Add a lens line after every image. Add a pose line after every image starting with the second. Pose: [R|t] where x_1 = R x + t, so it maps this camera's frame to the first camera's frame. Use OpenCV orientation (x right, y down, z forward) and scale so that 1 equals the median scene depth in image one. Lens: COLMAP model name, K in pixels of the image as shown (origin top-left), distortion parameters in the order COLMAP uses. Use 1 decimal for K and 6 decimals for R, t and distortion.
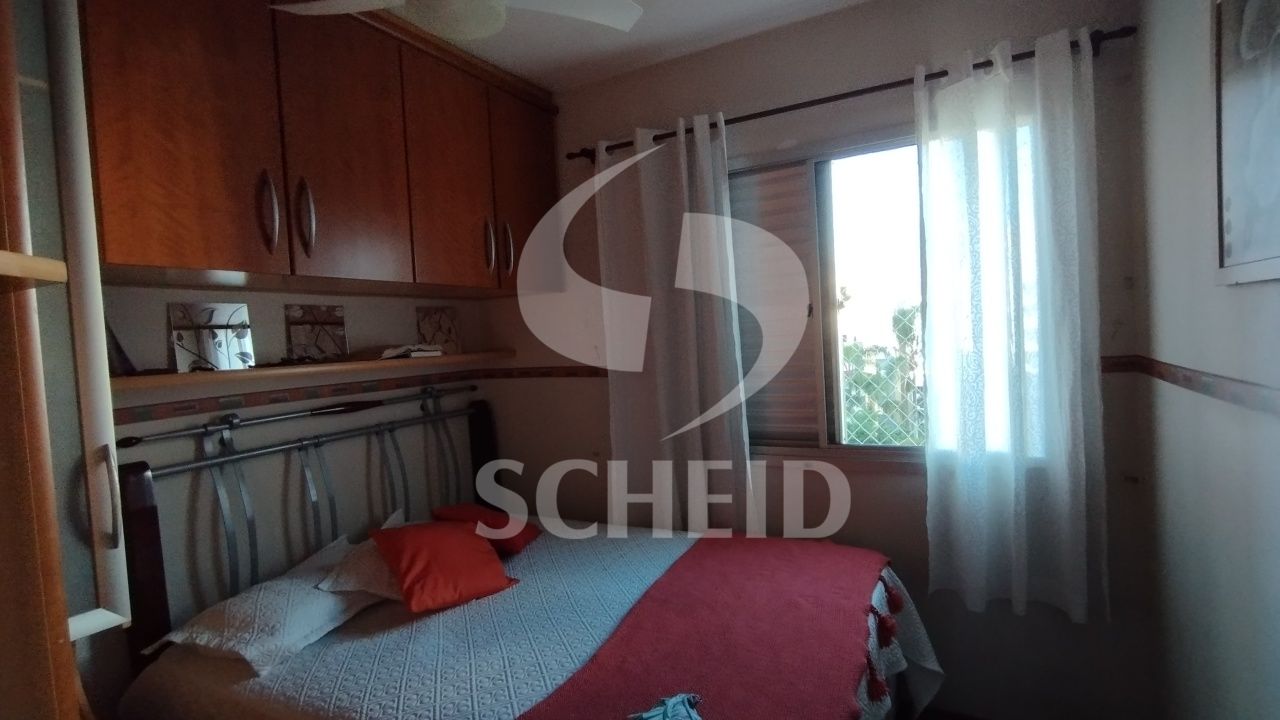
lens RADIAL K [[583.9, 0, 656.4], [0, 583.9, 356.1], [0, 0, 1]] dist [-0.004022, -0.001154]
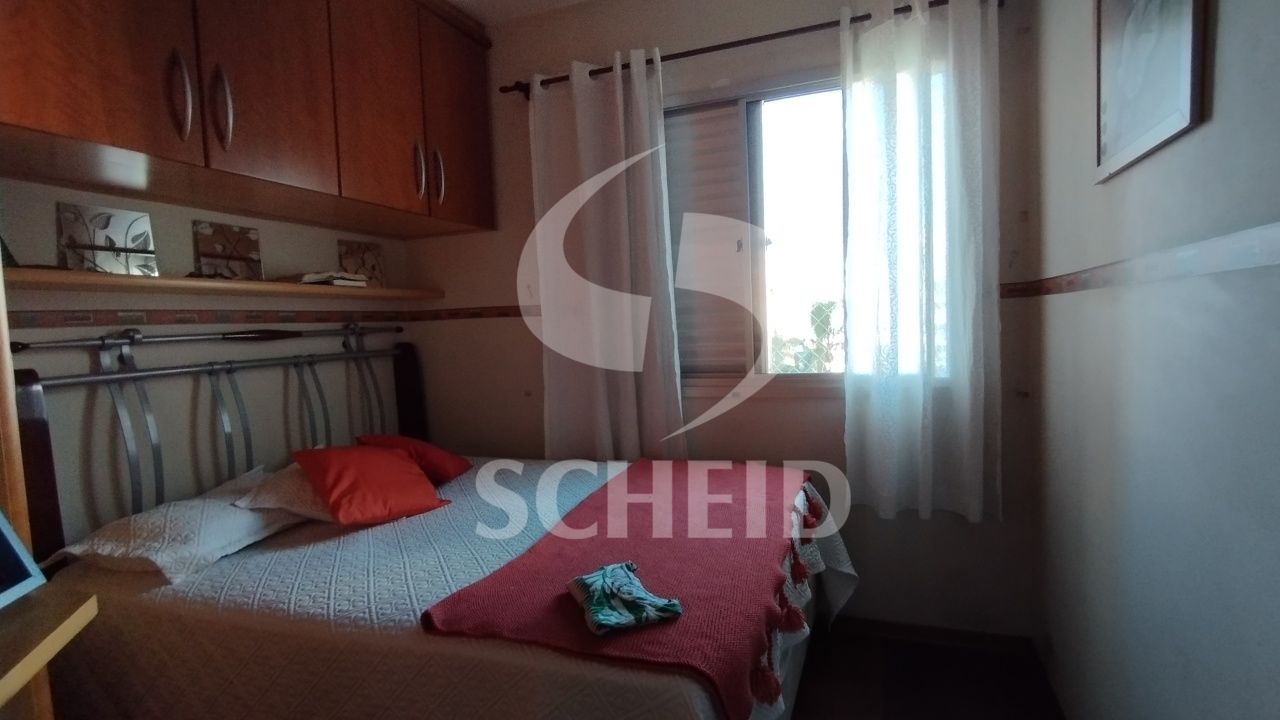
lens RADIAL K [[583.9, 0, 650.3], [0, 583.9, 358.4], [0, 0, 1]] dist [-0.004022, -0.001154]
pose [[0.993151, 0.009162, 0.116478, -0.016828], [-0.011459, 0.999753, 0.019064, 0.120397], [-0.116275, -0.020268, 0.993010, -0.018702]]
